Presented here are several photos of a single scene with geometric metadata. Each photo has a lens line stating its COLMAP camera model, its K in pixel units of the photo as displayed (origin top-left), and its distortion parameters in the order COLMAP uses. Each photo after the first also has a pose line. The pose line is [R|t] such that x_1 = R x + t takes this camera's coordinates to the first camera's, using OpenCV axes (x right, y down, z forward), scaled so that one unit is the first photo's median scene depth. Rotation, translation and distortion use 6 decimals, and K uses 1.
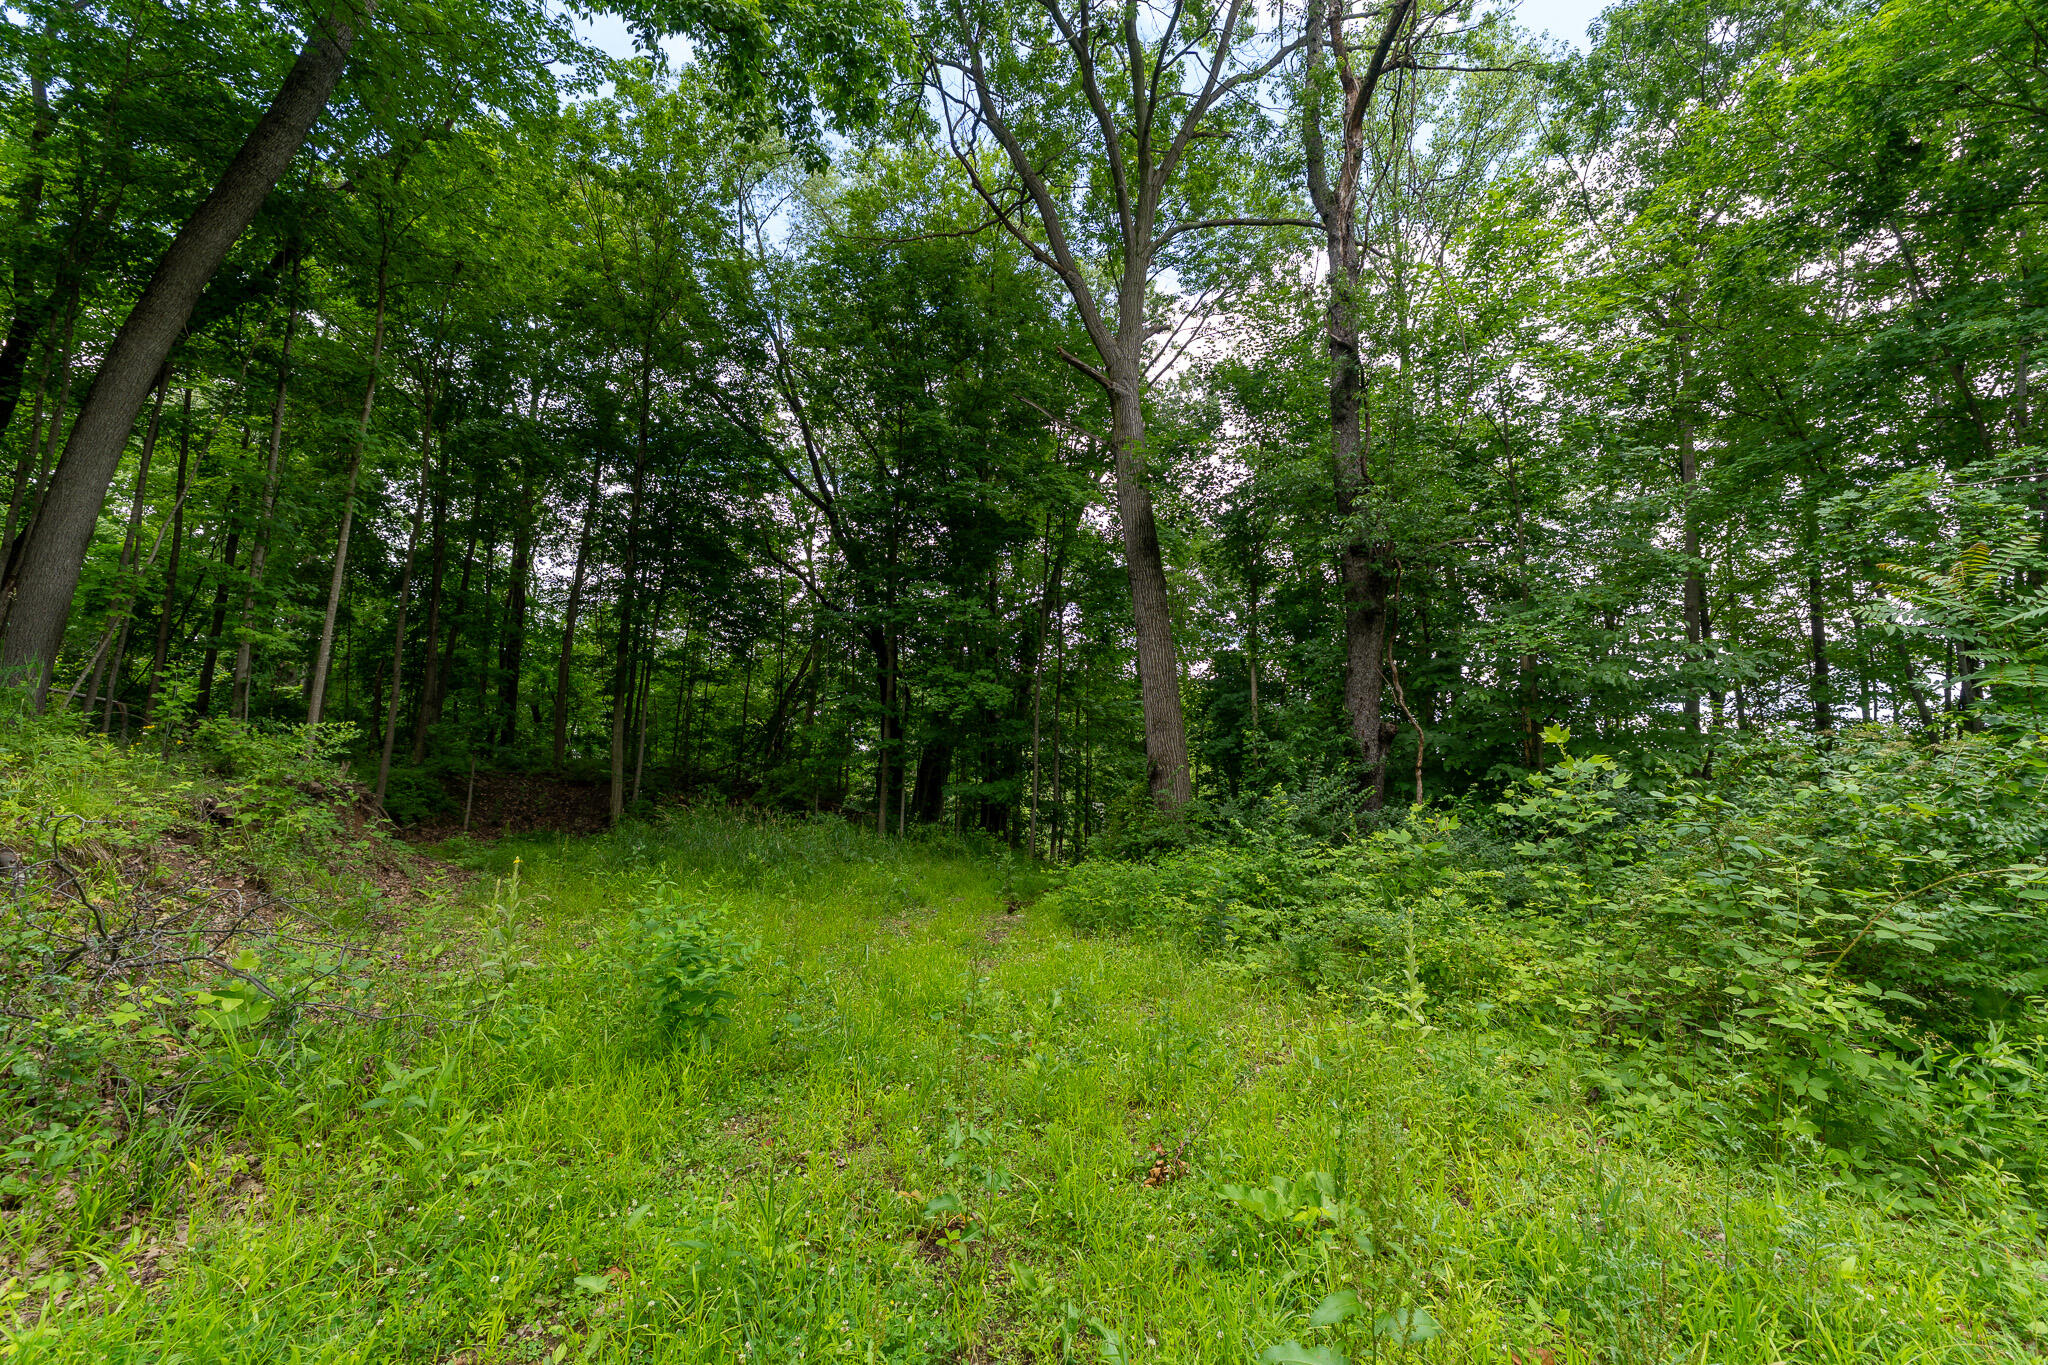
lens RADIAL K [[852.4, 0, 1024.0], [0, 852.4, 682.5], [0, 0, 1]] dist [-0.009555, 0.000100]
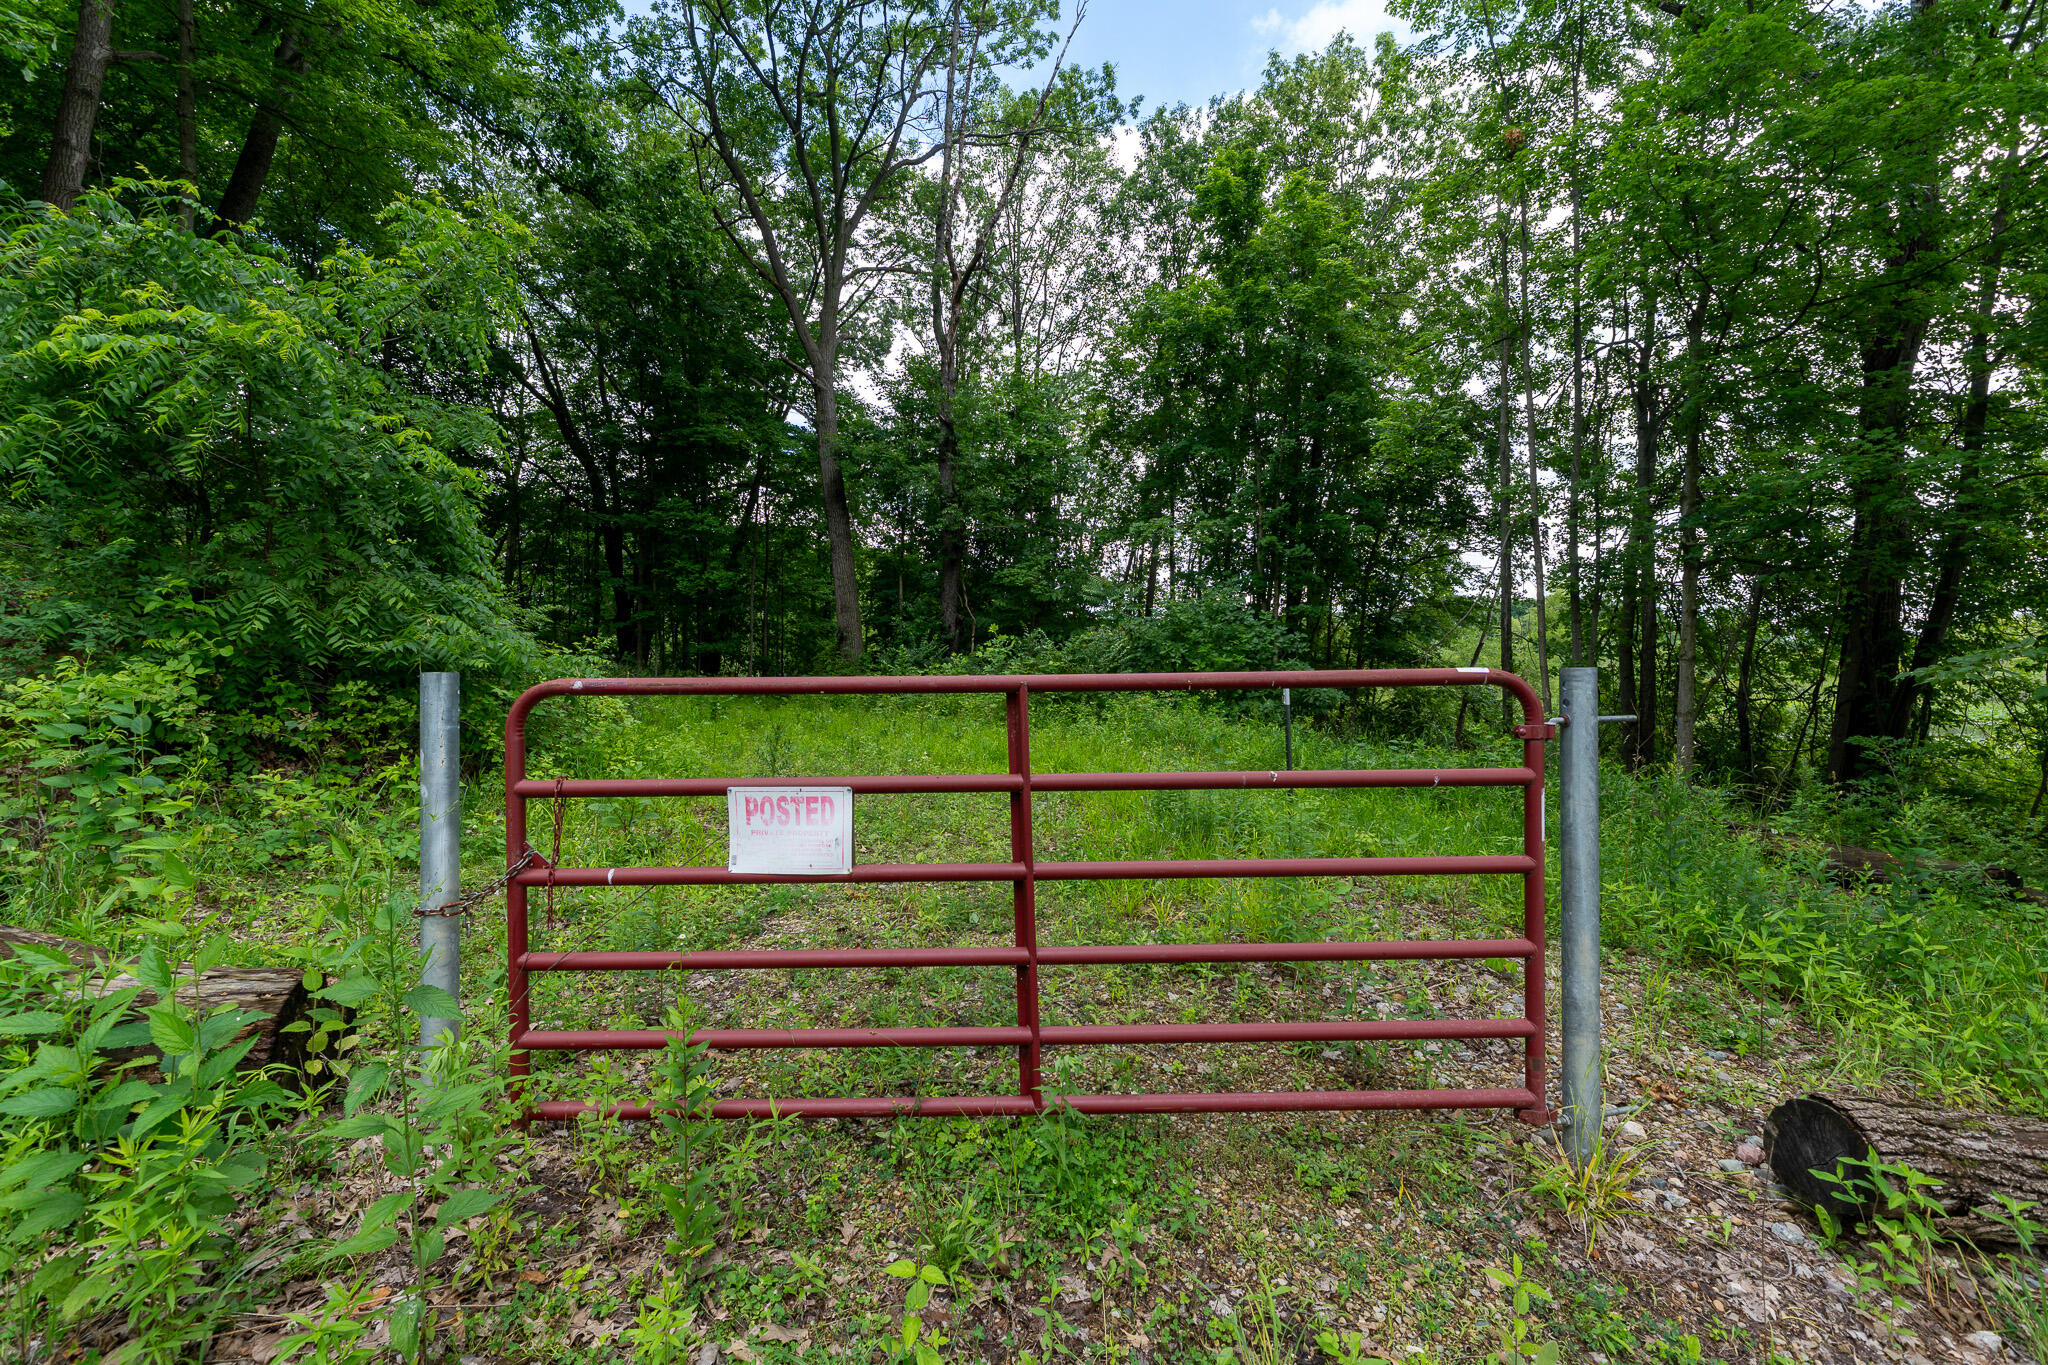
lens RADIAL K [[852.4, 0, 1024.0], [0, 852.4, 682.5], [0, 0, 1]] dist [-0.009555, 0.000100]
pose [[0.926497, -0.019304, 0.375808, -0.200393], [-0.044028, 0.986263, 0.159206, -0.119757], [-0.373719, -0.164050, 0.912919, -0.921214]]
